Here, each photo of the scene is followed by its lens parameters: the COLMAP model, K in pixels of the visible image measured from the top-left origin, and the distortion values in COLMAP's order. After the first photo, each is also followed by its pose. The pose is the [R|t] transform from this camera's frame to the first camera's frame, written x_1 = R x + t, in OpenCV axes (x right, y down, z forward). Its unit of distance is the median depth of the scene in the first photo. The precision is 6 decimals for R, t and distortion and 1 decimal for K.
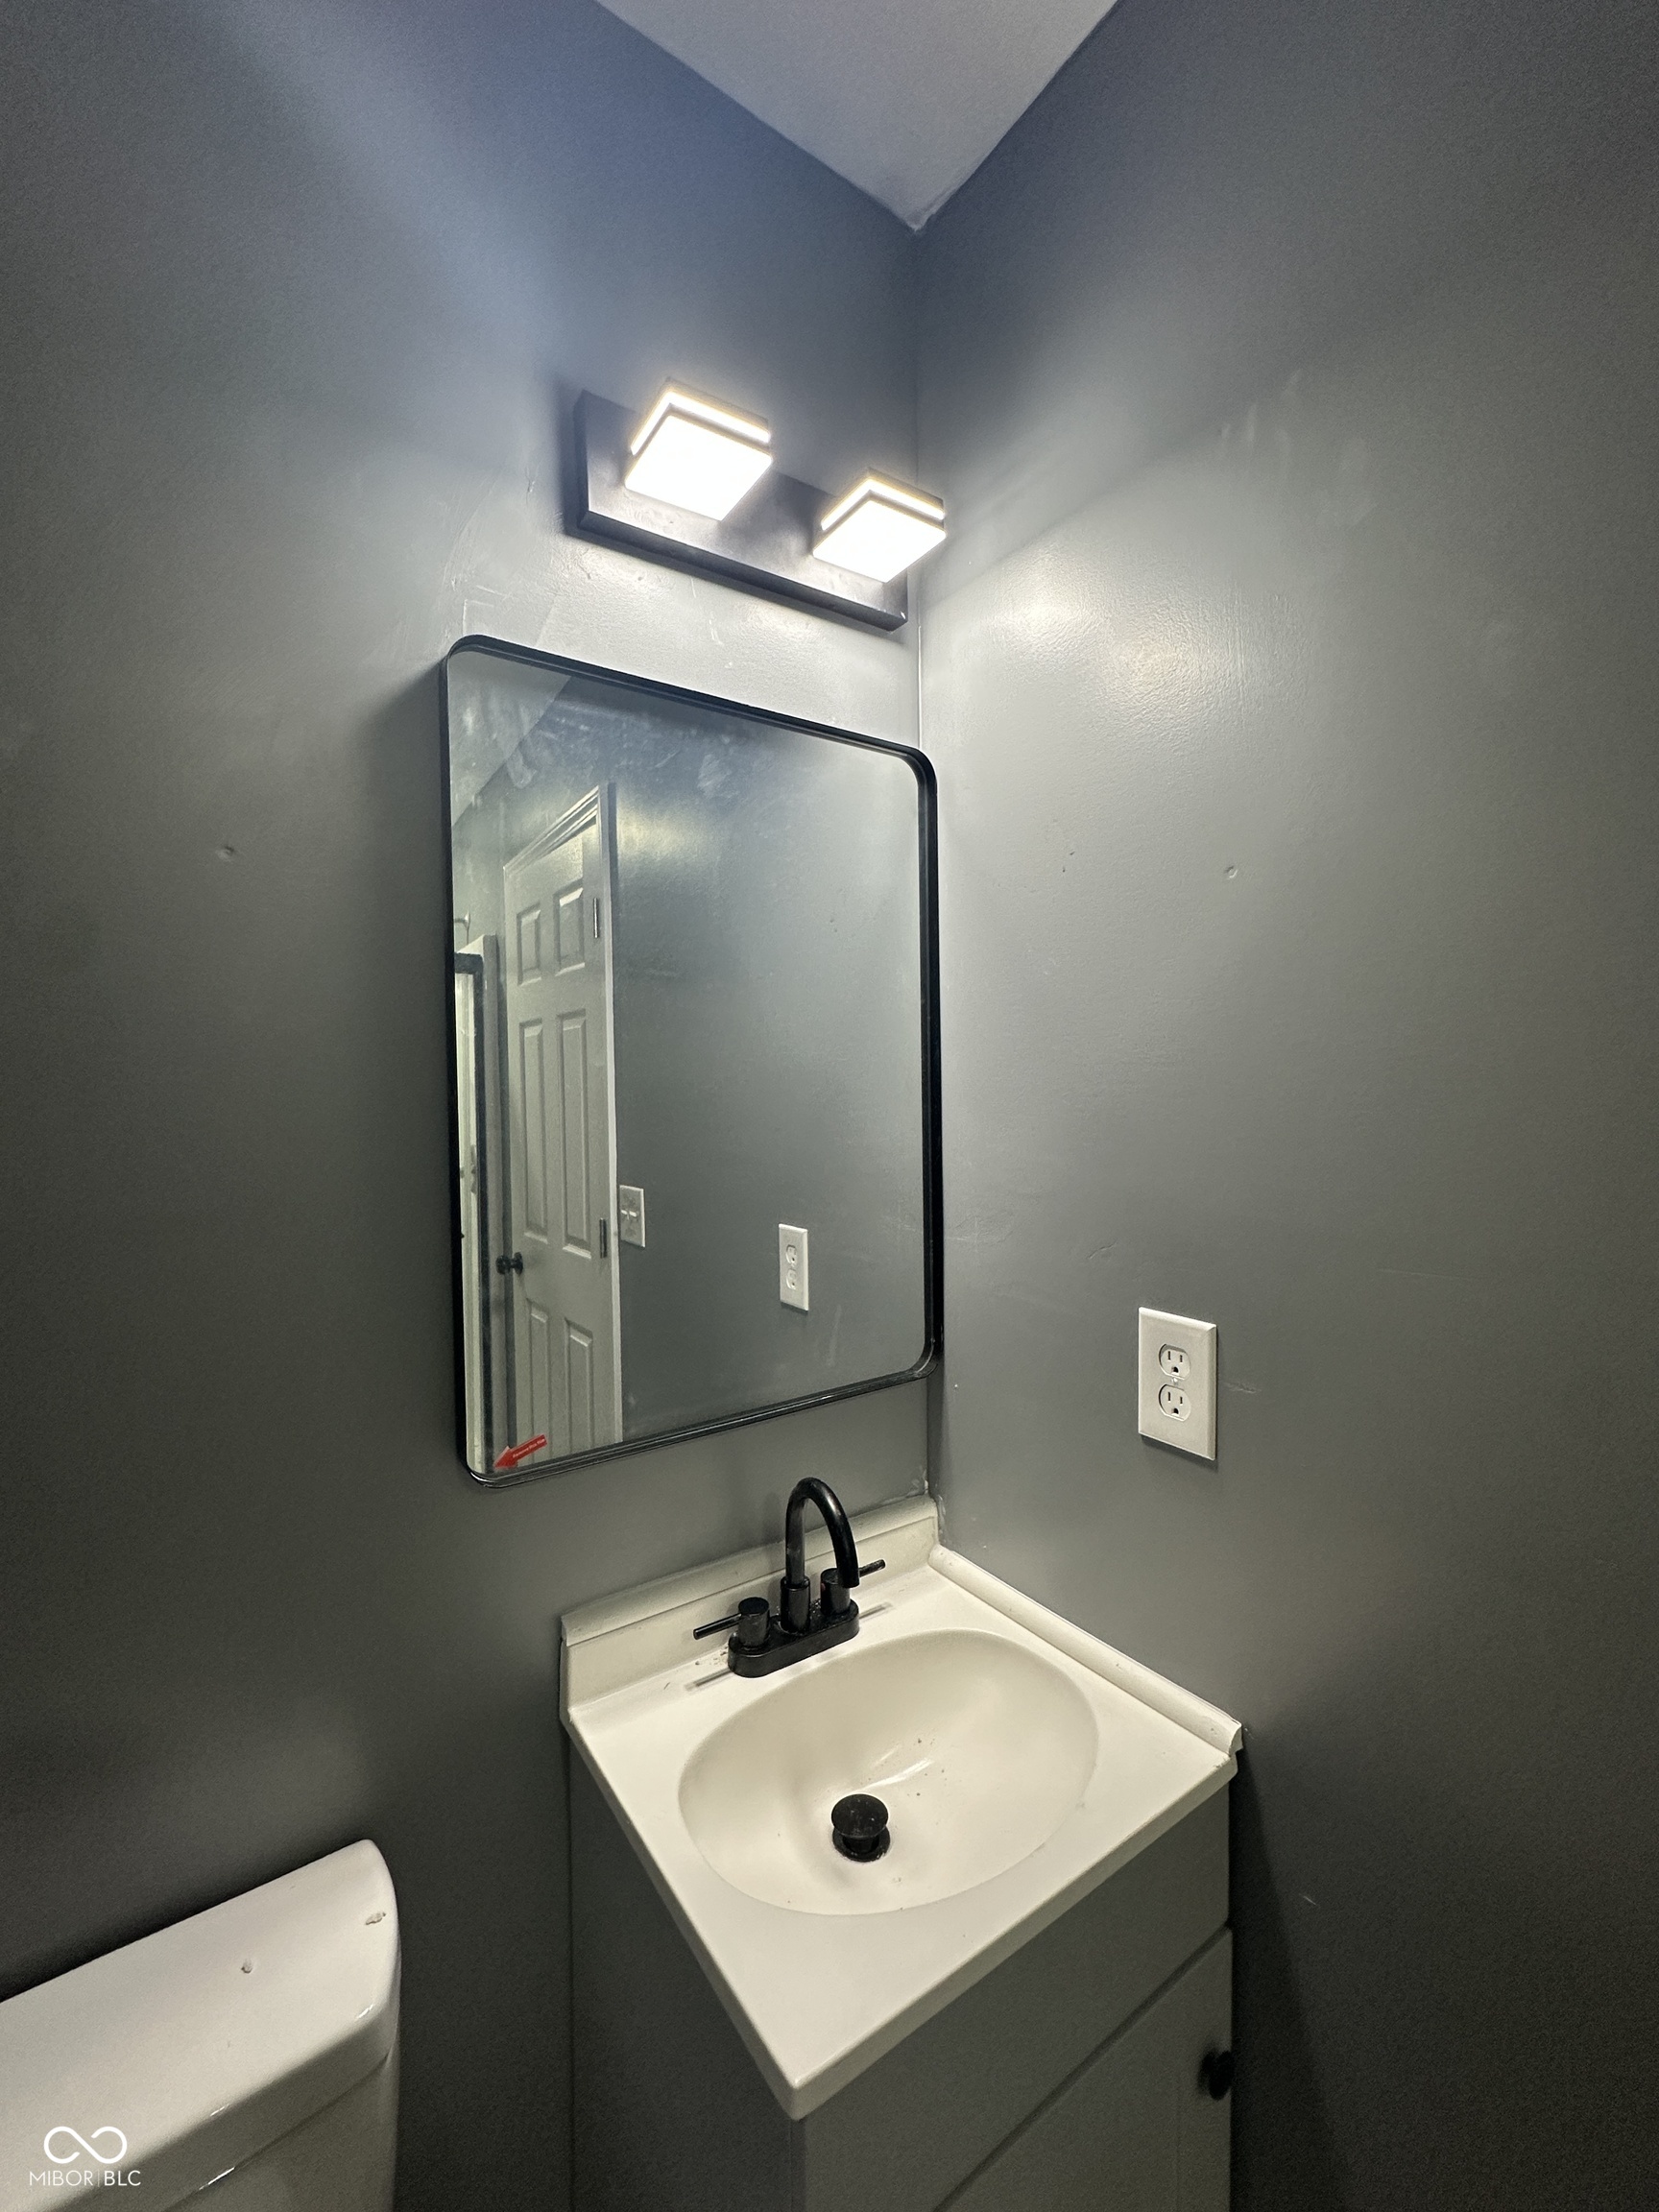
lens RADIAL K [[889.7, 0, 826.9], [0, 889.7, 1105.5], [0, 0, 1]] dist [-0.003580, 0.000212]
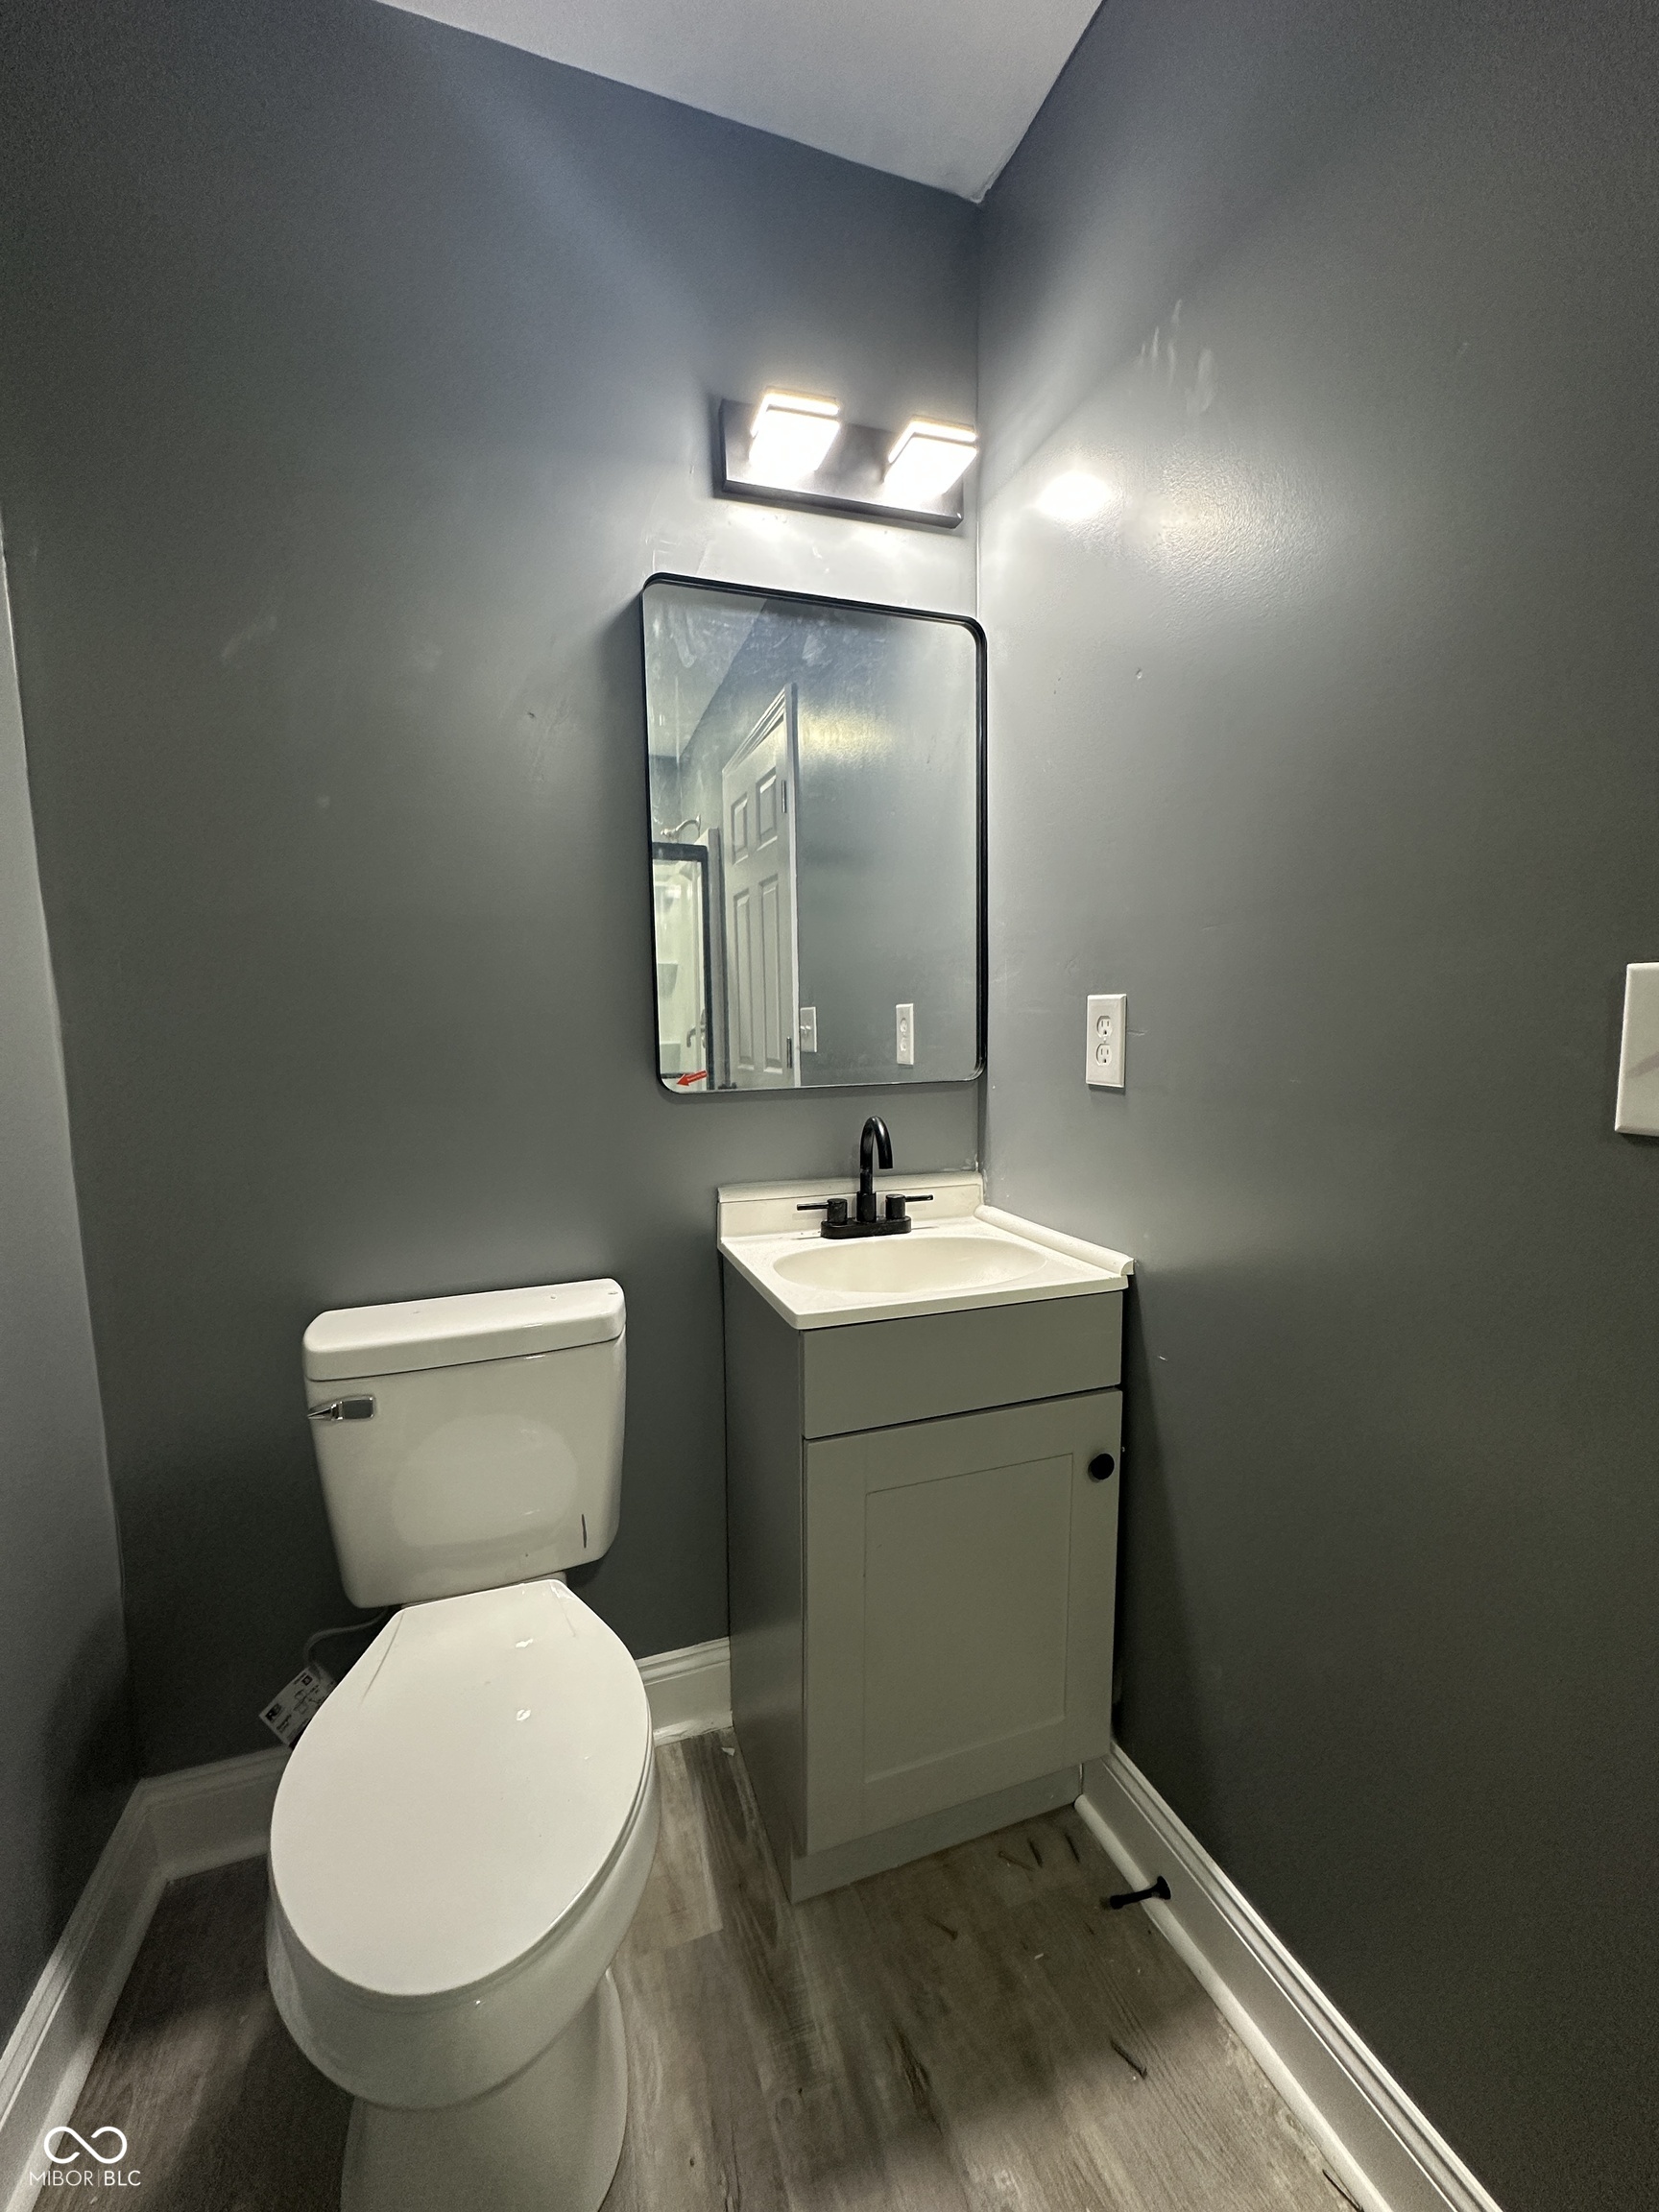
lens RADIAL K [[889.7, 0, 828.1], [0, 889.7, 1111.5], [0, 0, 1]] dist [-0.003580, 0.000212]
pose [[0.964412, 0.023825, -0.263329, 0.290498], [-0.002366, 0.996670, 0.081508, 0.263681], [0.264394, -0.077985, 0.961256, -0.459724]]
